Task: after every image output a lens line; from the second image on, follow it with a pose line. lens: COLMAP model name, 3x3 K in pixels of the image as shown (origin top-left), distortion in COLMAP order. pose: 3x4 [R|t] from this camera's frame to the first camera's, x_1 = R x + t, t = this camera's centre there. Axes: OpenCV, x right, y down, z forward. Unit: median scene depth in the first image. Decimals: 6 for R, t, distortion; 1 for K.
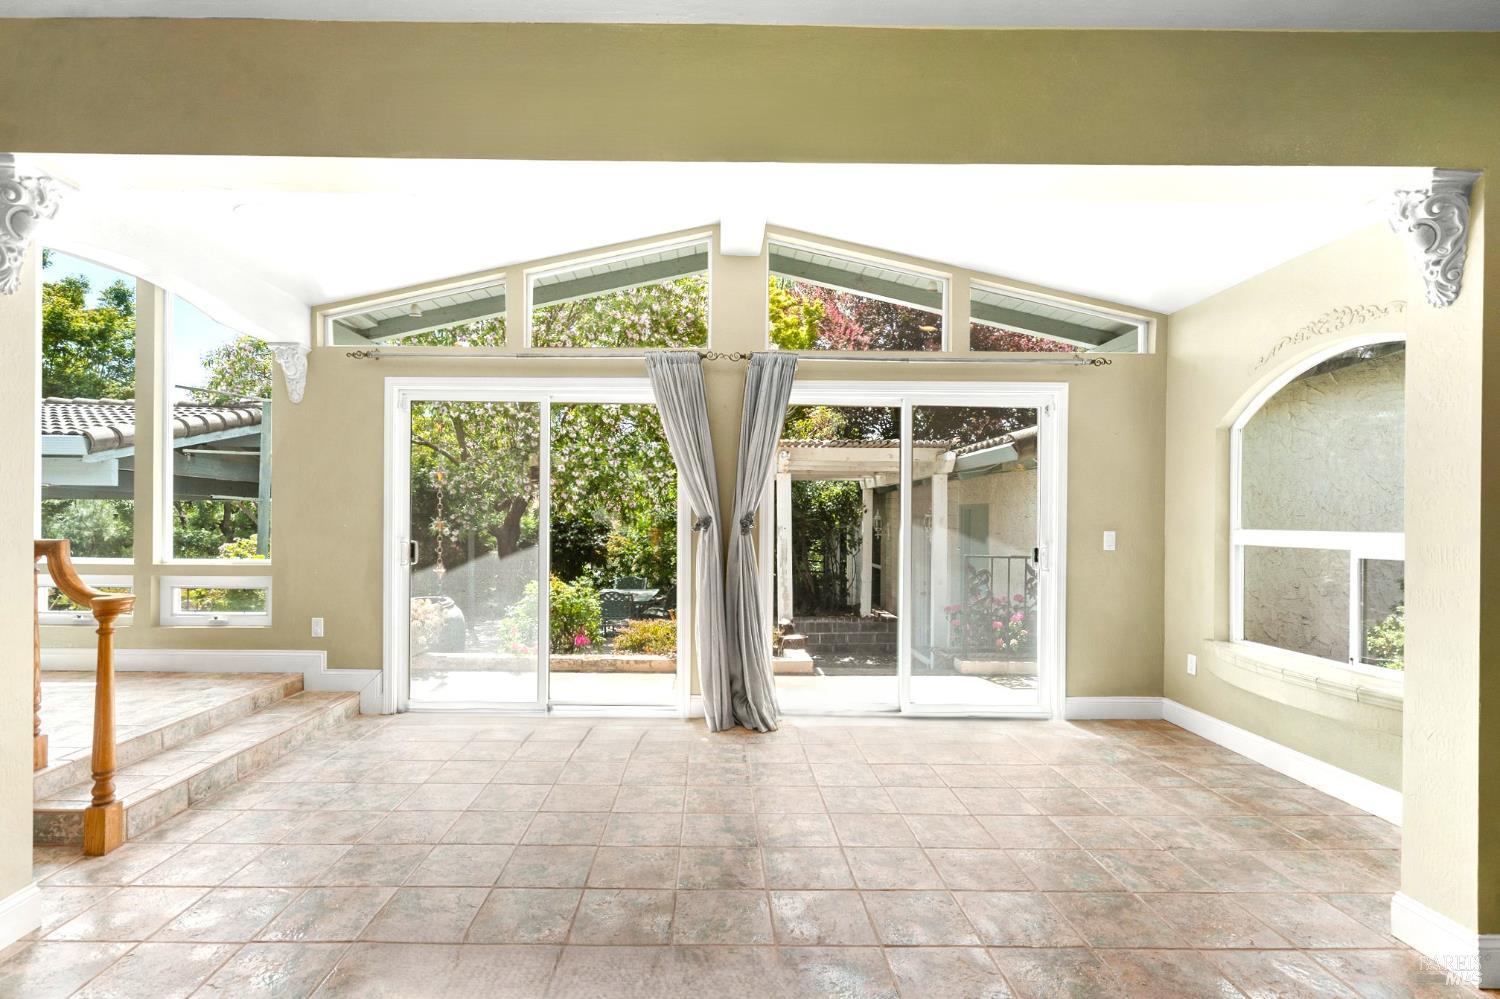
lens RADIAL K [[705.4, 0, 689.1], [0, 705.4, 519.8], [0, 0, 1]] dist [-0.006157, 0.002505]
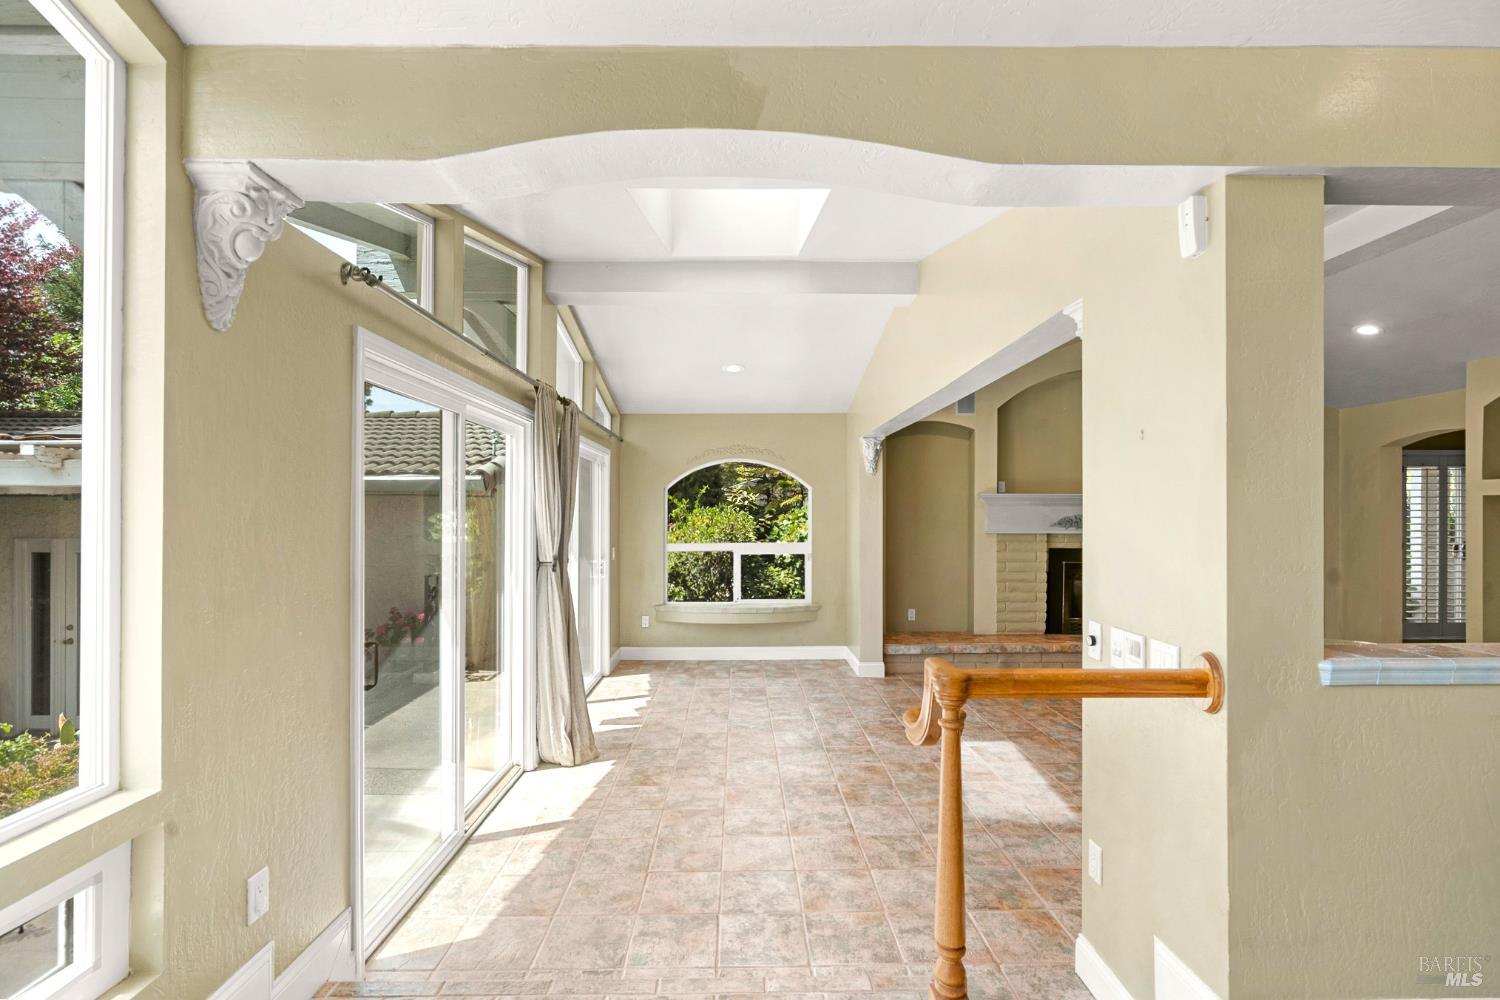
lens RADIAL K [[705.4, 0, 745.6], [0, 705.4, 511.8], [0, 0, 1]] dist [-0.006157, 0.002505]
pose [[-0.031828, -0.007433, 0.999466, -0.964296], [0.003443, 0.999966, 0.007546, -0.073915], [-0.999487, 0.003681, -0.031801, 0.743306]]
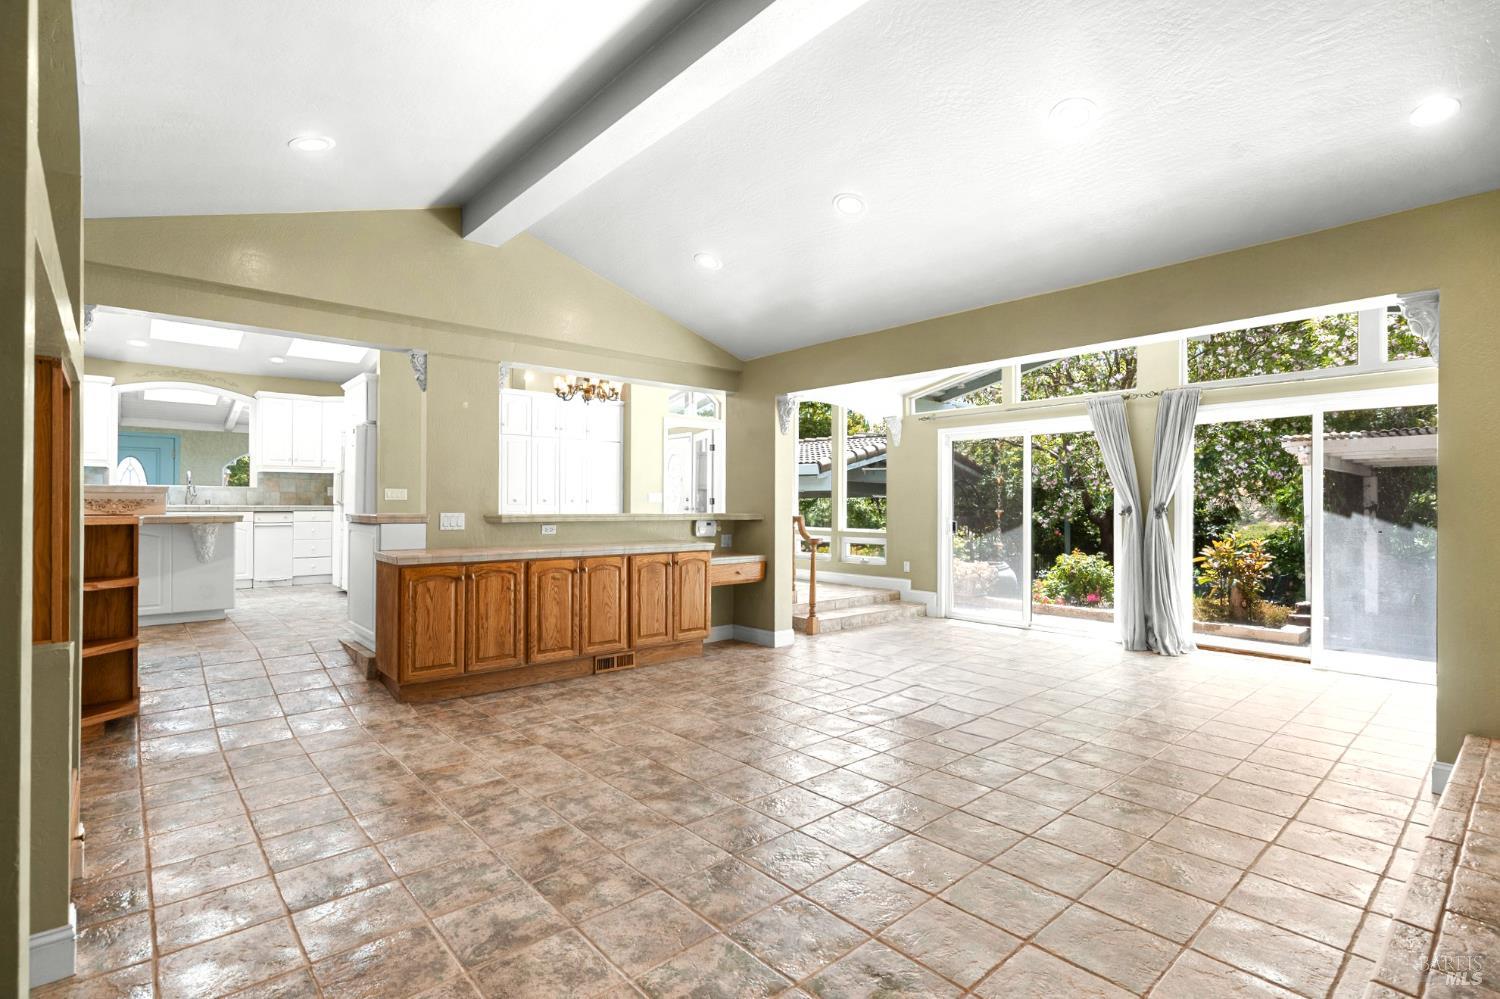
lens RADIAL K [[705.4, 0, 746.6], [0, 705.4, 501.7], [0, 0, 1]] dist [-0.006157, 0.002505]
pose [[0.674211, -0.009722, -0.738475, 0.567613], [-0.001533, 0.999893, -0.014563, 0.009541], [0.738537, 0.010951, 0.674124, -0.572486]]
